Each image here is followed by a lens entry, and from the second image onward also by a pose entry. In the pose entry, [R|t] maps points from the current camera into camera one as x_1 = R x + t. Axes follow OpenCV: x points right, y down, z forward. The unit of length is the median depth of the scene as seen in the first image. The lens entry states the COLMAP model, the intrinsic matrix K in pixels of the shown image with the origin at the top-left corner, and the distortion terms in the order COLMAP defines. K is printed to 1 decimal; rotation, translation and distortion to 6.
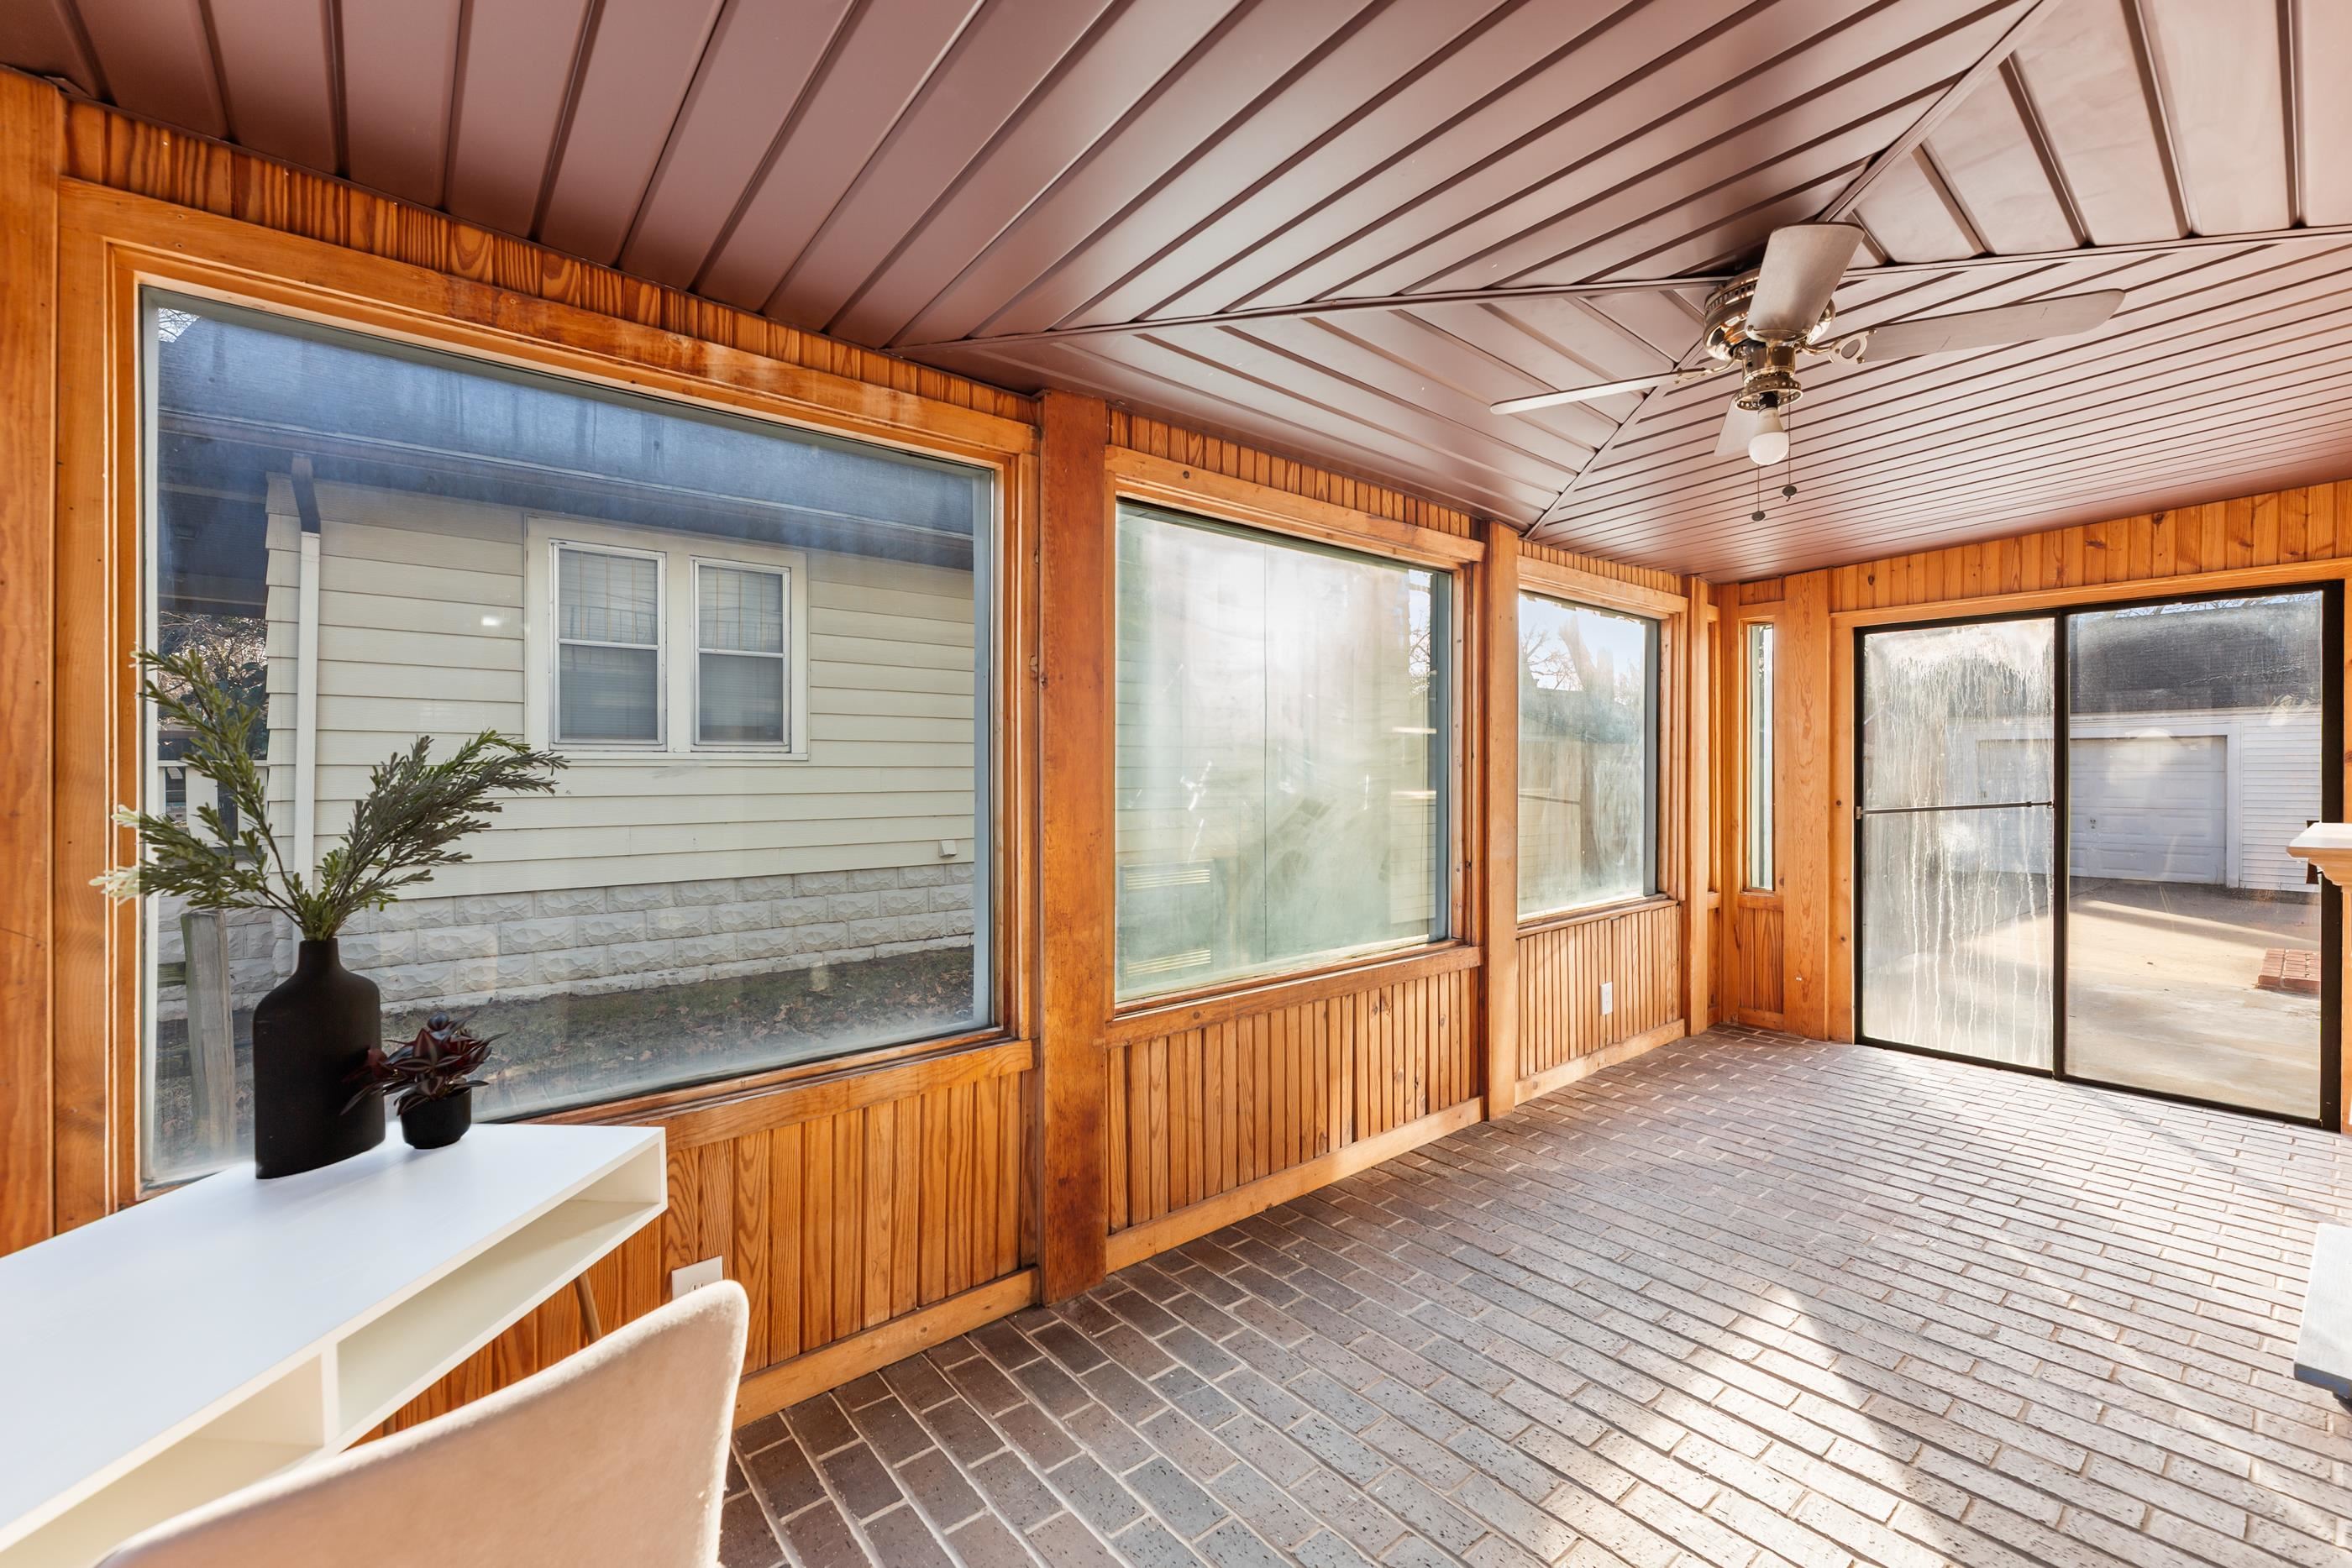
lens RADIAL K [[972.1, 0, 1174.6], [0, 972.1, 778.5], [0, 0, 1]] dist [0.002170, 0.000072]
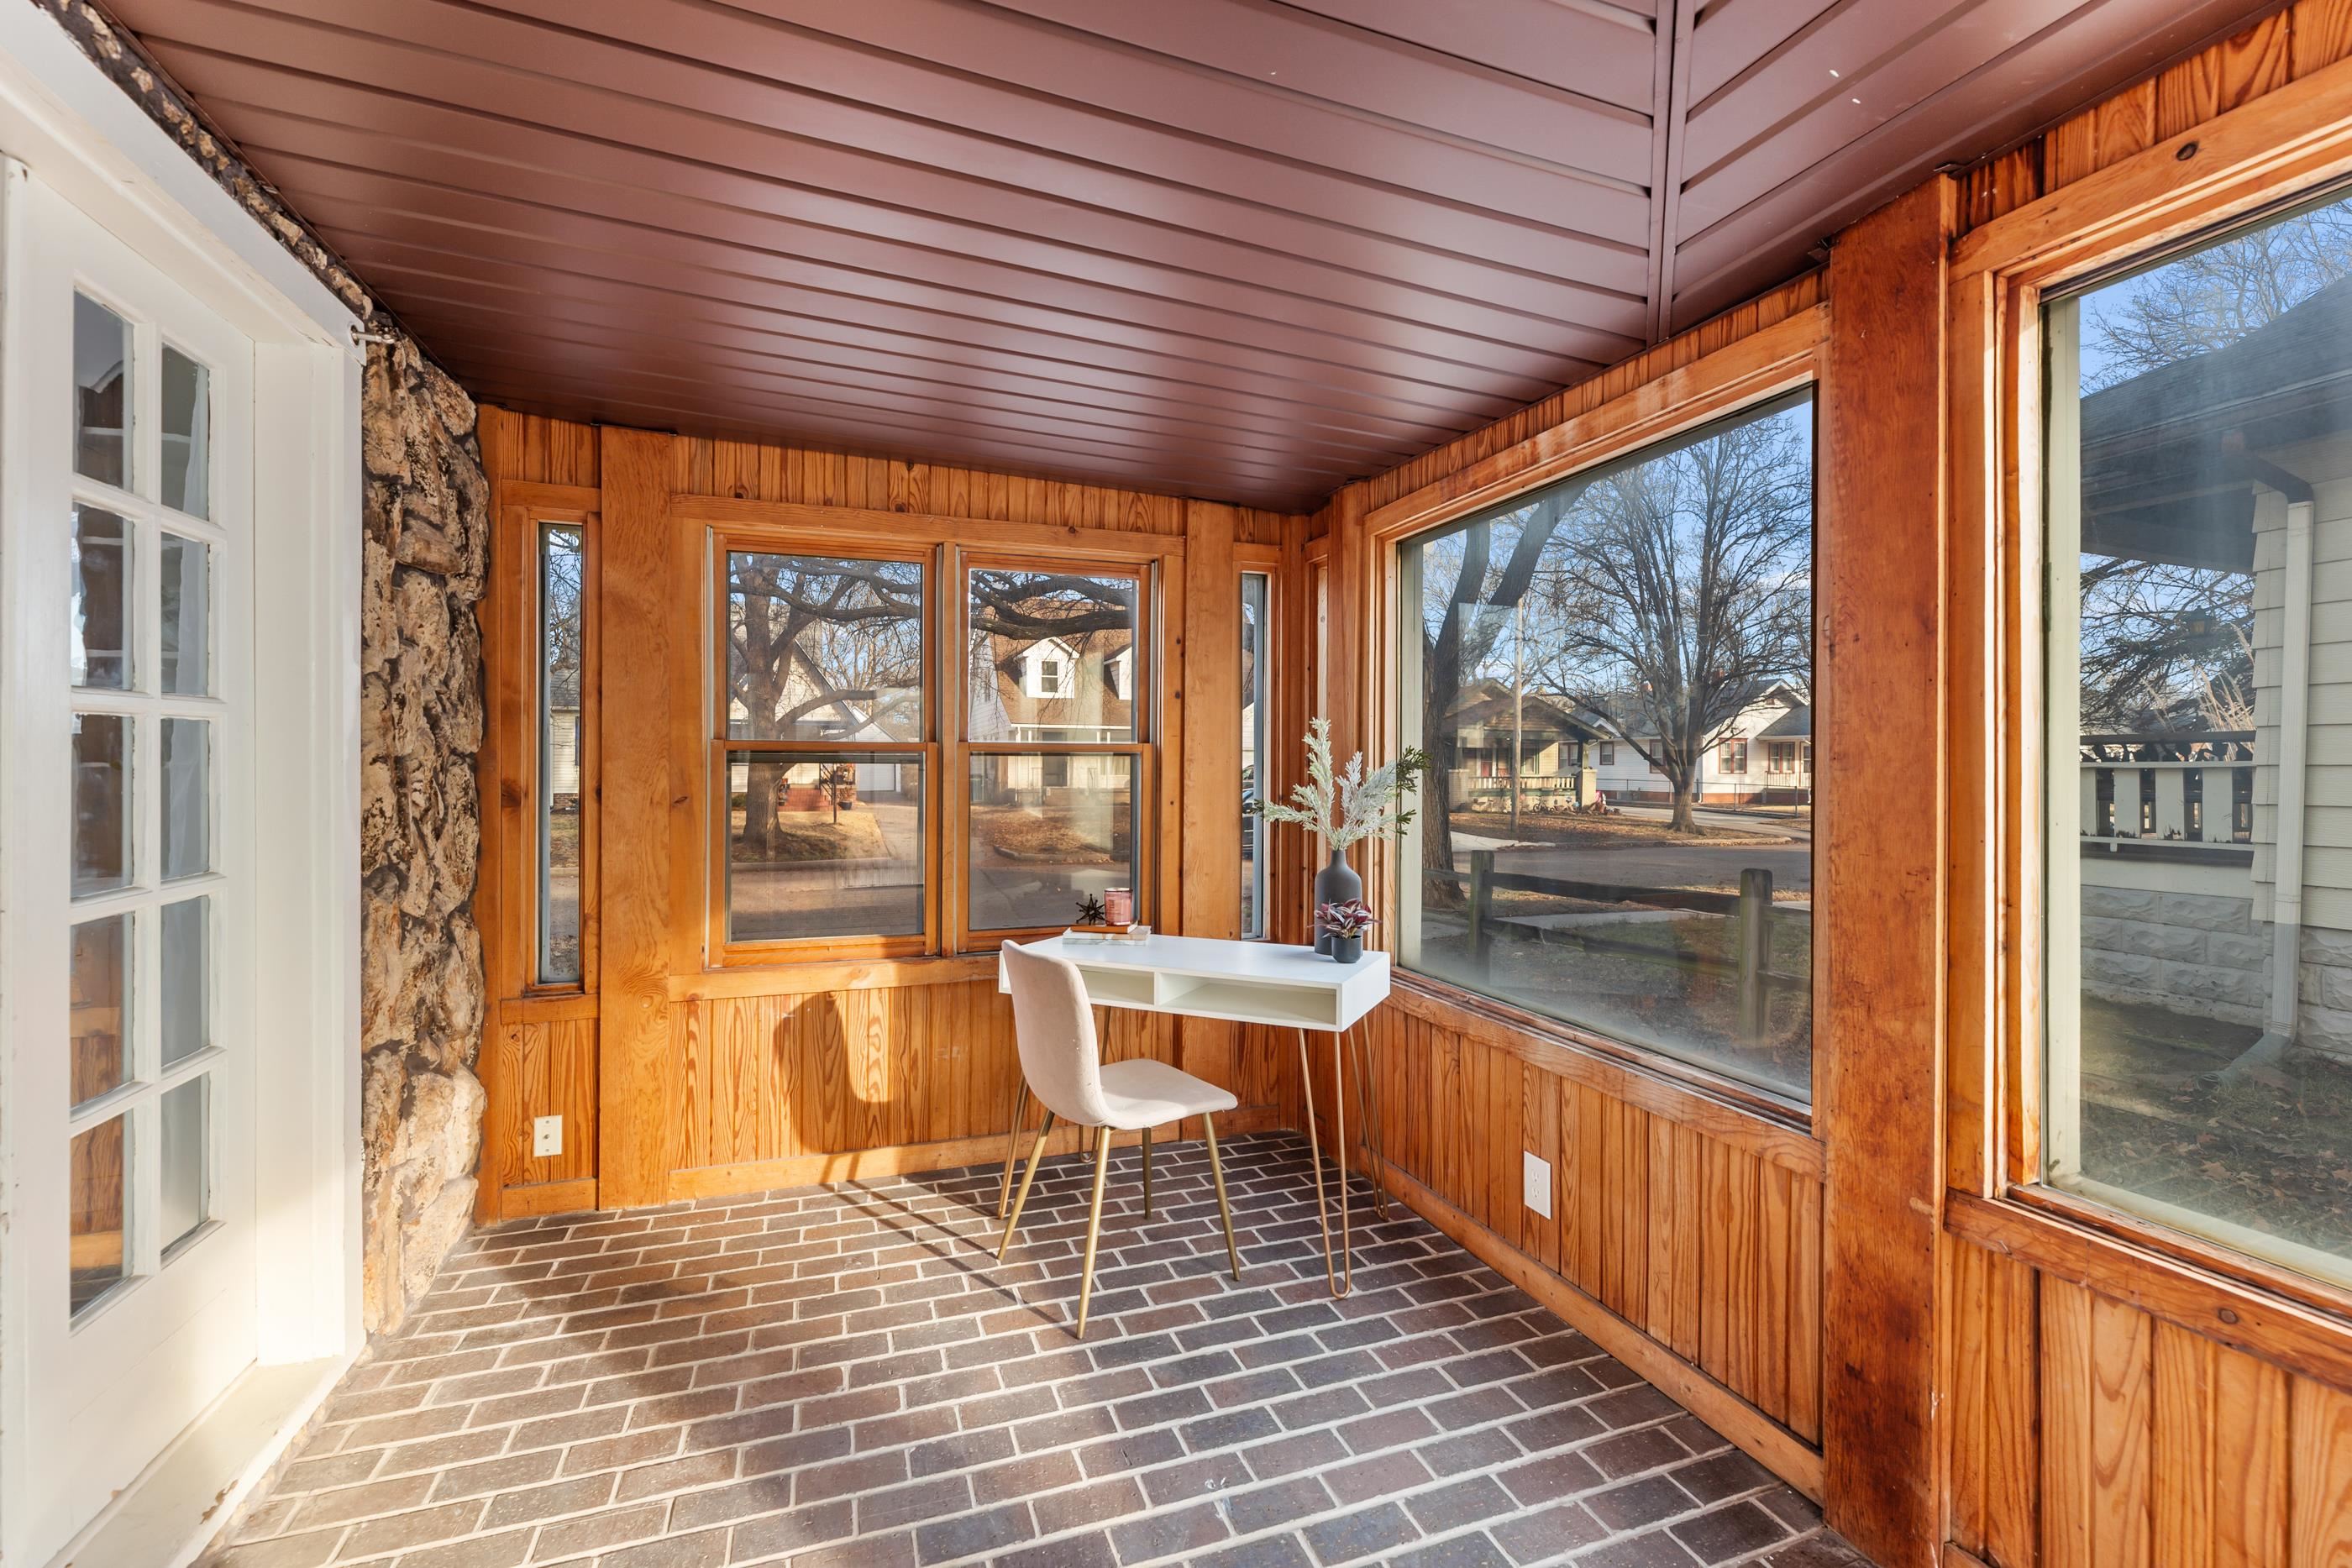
lens RADIAL K [[972.1, 0, 1175.3], [0, 972.1, 771.0], [0, 0, 1]] dist [0.002170, 0.000072]
pose [[-0.329787, 0.002272, -0.944053, 0.728876], [-0.009141, 0.999943, 0.005599, -0.010219], [0.944011, 0.010476, -0.329747, 0.810299]]
